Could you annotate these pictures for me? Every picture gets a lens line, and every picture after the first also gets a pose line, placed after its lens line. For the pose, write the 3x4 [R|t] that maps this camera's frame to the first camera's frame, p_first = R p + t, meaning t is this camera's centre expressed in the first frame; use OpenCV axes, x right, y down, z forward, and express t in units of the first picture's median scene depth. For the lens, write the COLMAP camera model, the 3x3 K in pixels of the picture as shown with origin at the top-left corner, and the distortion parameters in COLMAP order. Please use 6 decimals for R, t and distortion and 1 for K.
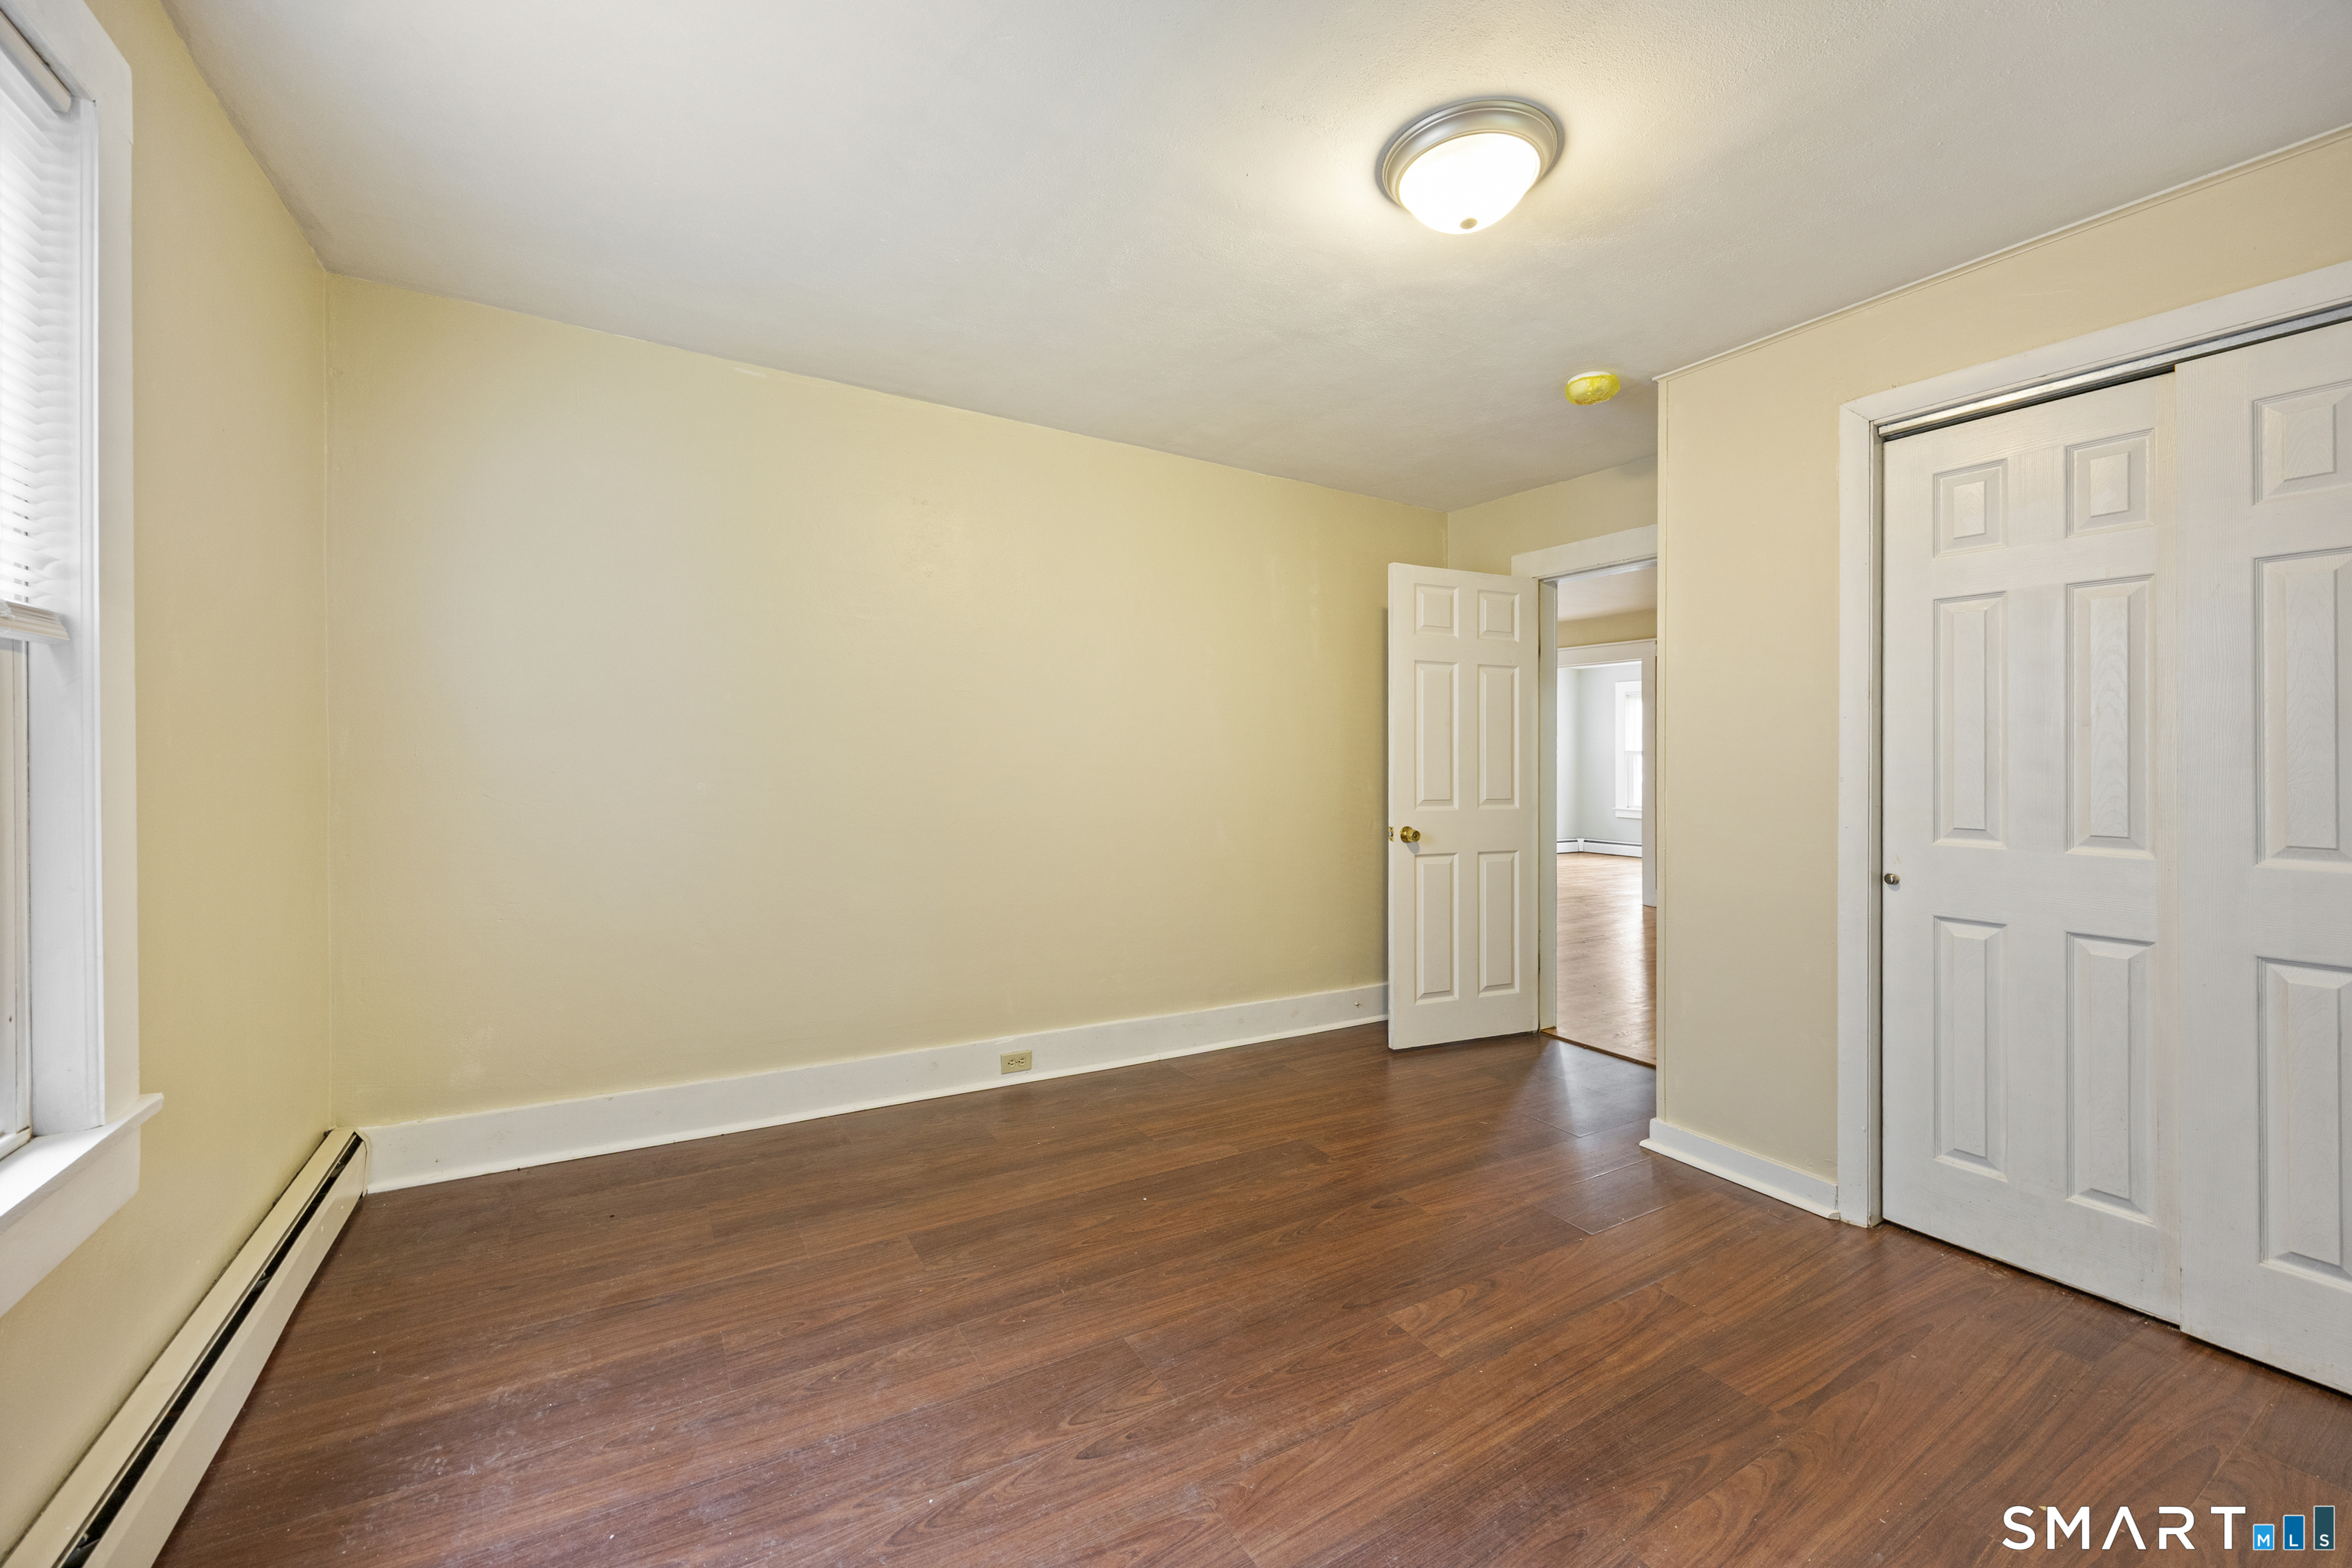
lens RADIAL K [[922.5, 0, 1167.5], [0, 922.5, 793.8], [0, 0, 1]] dist [0.003221, 0.000112]
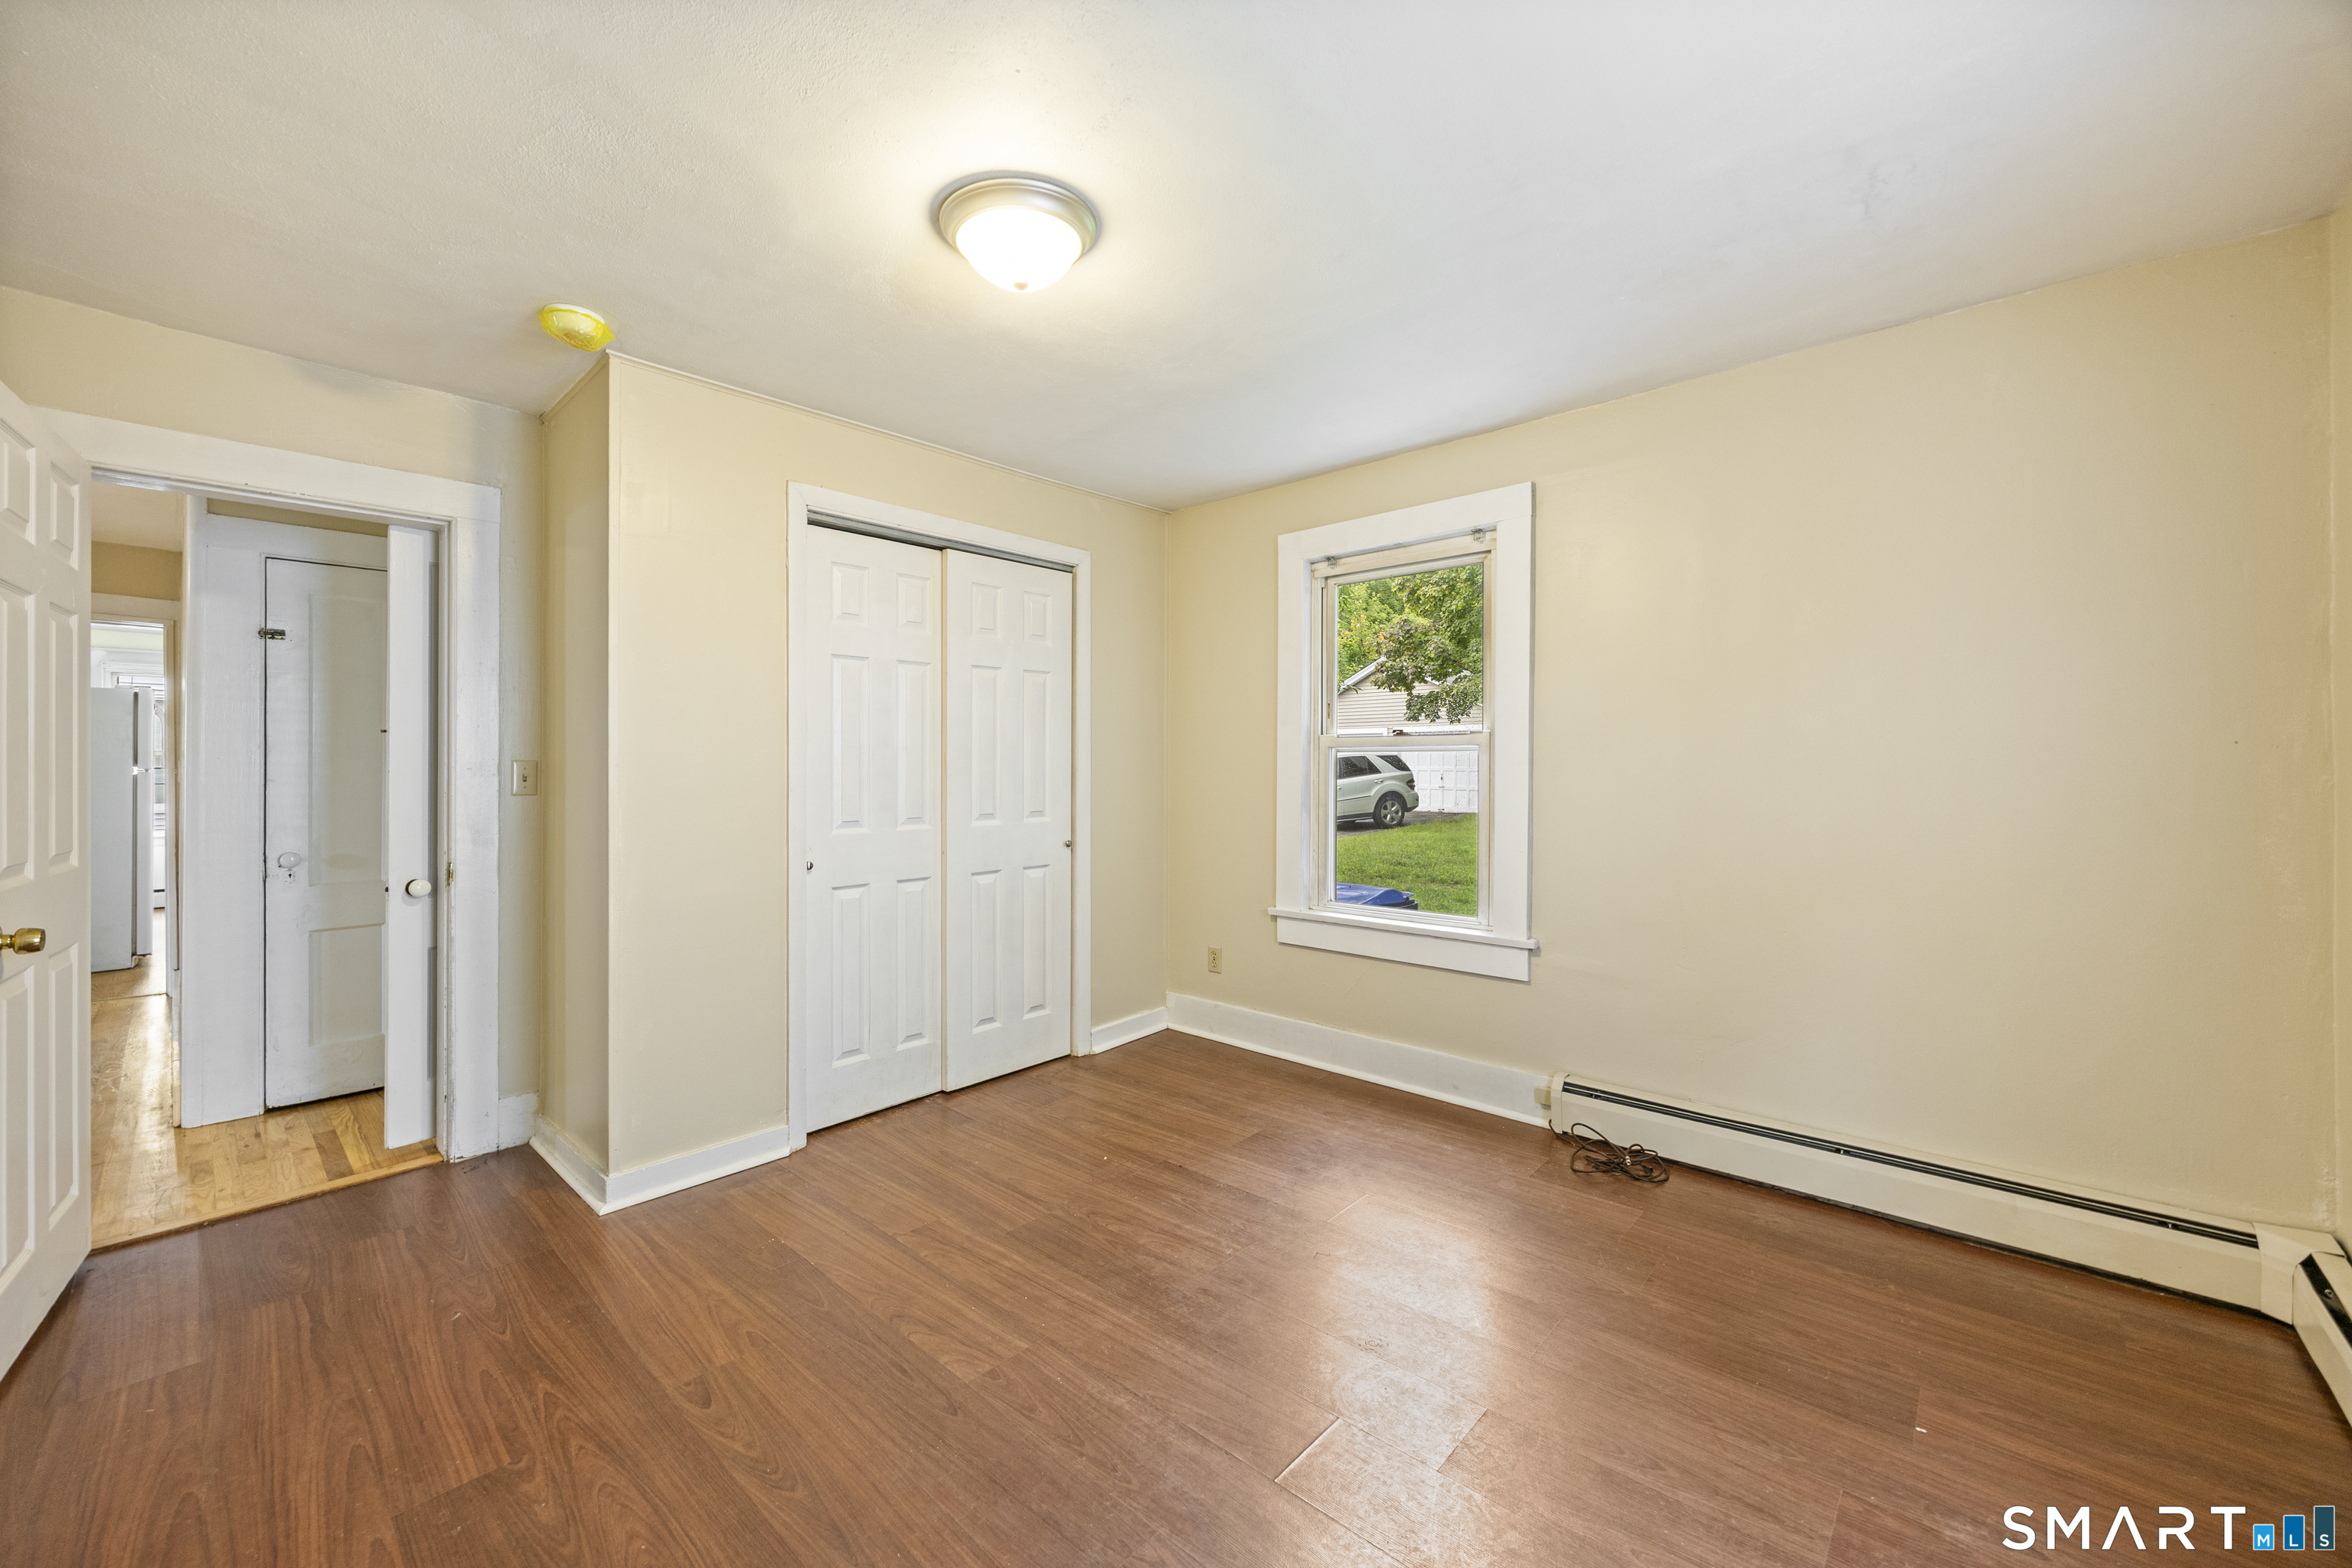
lens RADIAL K [[924.2, 0, 1176.0], [0, 924.2, 784.0], [0, 0, 1]] dist [-0.002112, -0.000161]
pose [[-0.296611, -0.028745, 0.954566, -0.736950], [0.038671, 0.998366, 0.042080, -0.068428], [-0.954215, 0.049395, -0.295014, 1.112988]]
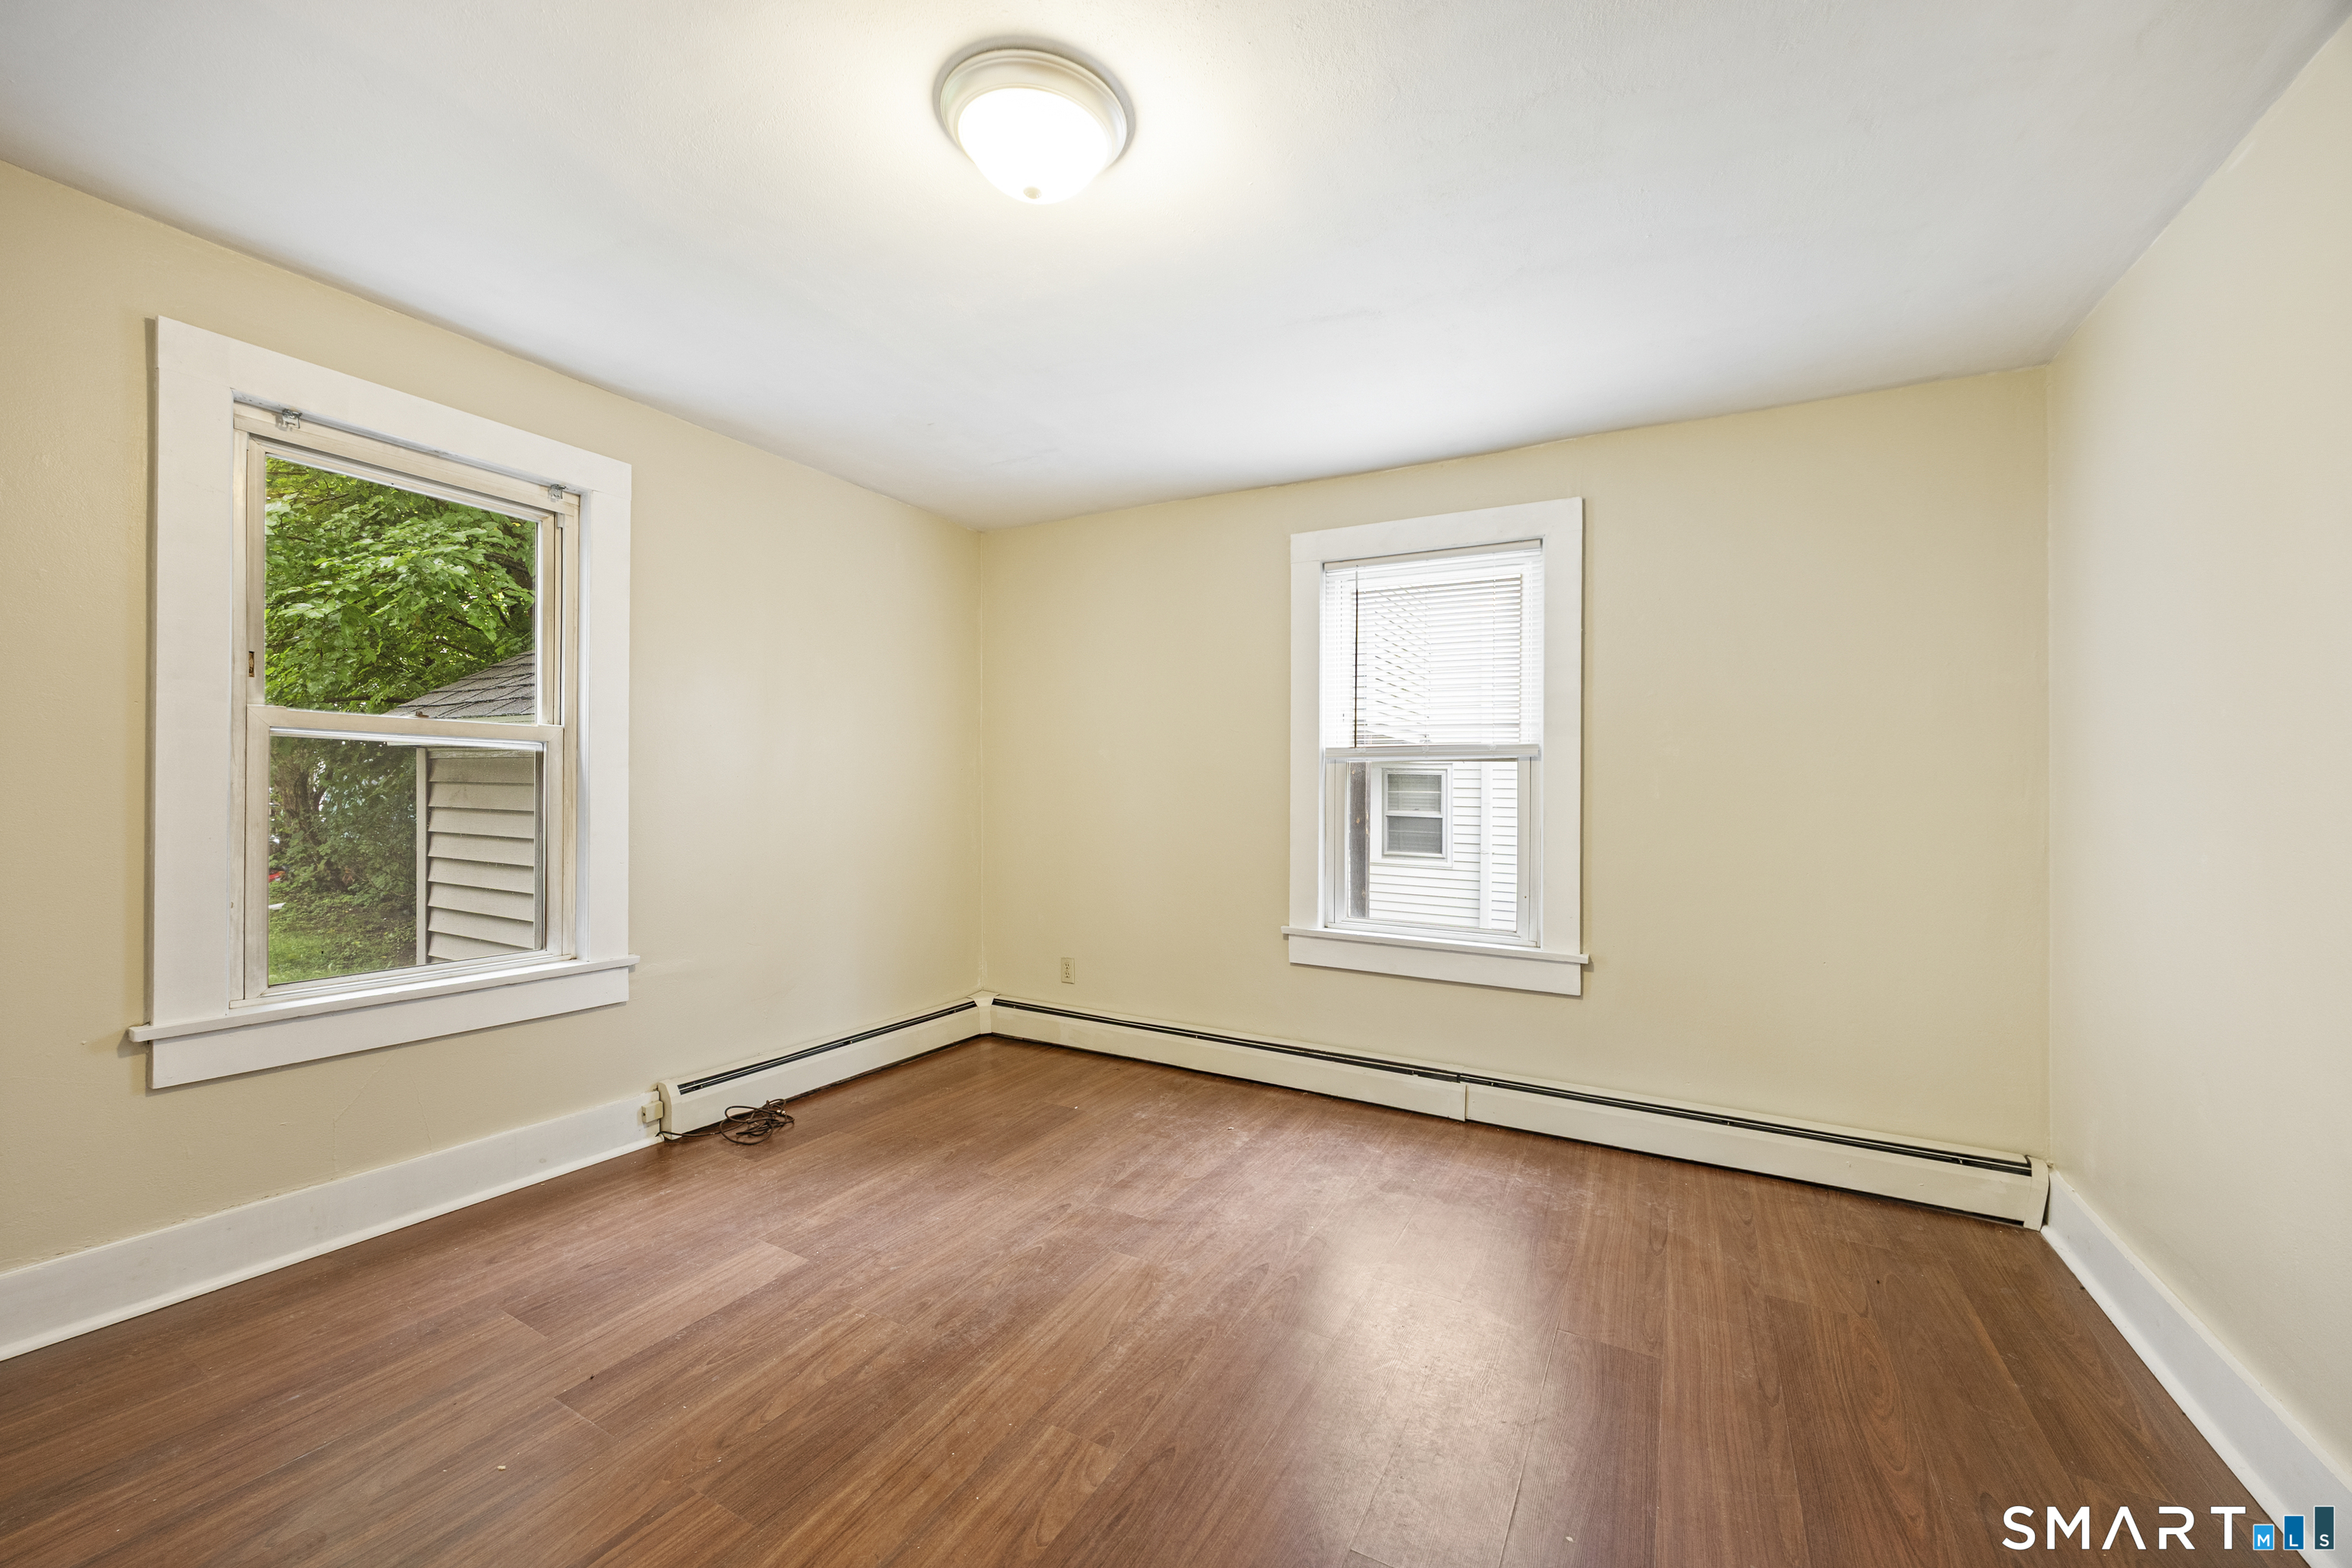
lens RADIAL K [[924.2, 0, 1176.0], [0, 924.2, 784.0], [0, 0, 1]] dist [-0.002112, -0.000161]
pose [[-0.855660, -0.030896, -0.516615, 0.683782], [-0.048876, 0.998579, 0.021233, -0.057573], [0.515225, 0.043418, -0.855955, 1.817548]]
